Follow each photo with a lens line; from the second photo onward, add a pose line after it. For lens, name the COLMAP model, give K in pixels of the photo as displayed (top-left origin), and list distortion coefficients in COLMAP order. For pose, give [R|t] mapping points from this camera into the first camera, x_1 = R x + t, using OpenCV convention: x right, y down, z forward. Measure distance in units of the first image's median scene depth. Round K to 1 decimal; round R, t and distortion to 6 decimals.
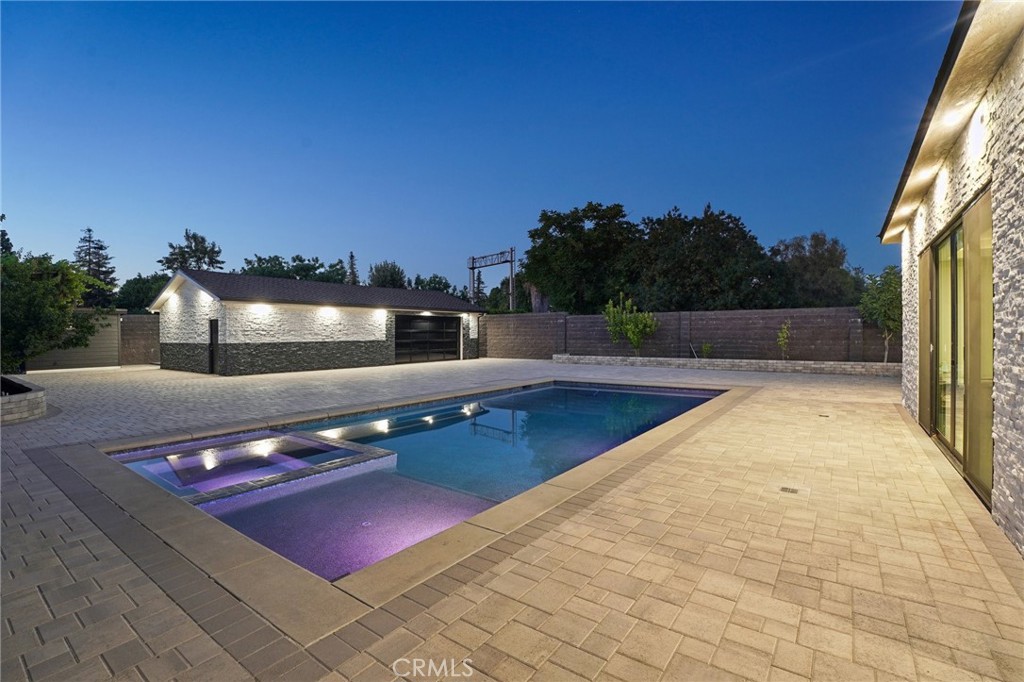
lens RADIAL K [[467.6, 0, 512.0], [0, 467.6, 341.0], [0, 0, 1]] dist [-0.056675, 0.000624]
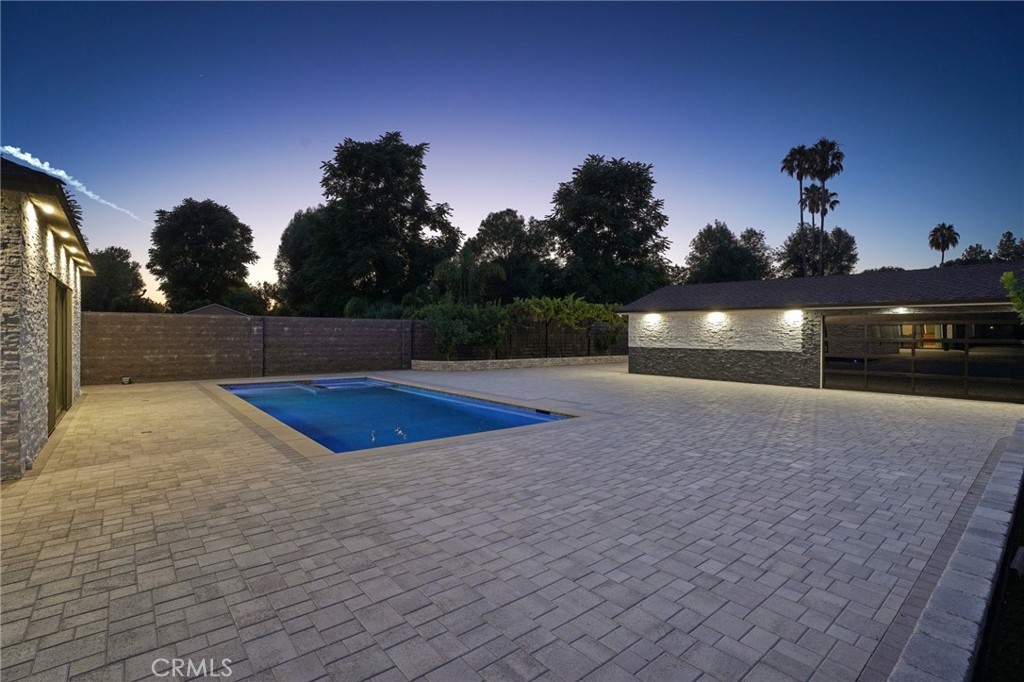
lens RADIAL K [[470.3, 0, 512.0], [0, 470.3, 341.0], [0, 0, 1]] dist [-0.071191, 0.017890]
pose [[-0.247610, 0.014469, -0.968752, 0.580977], [-0.027665, 0.999375, 0.021997, -0.024288], [0.968465, 0.032247, -0.247055, 0.818296]]
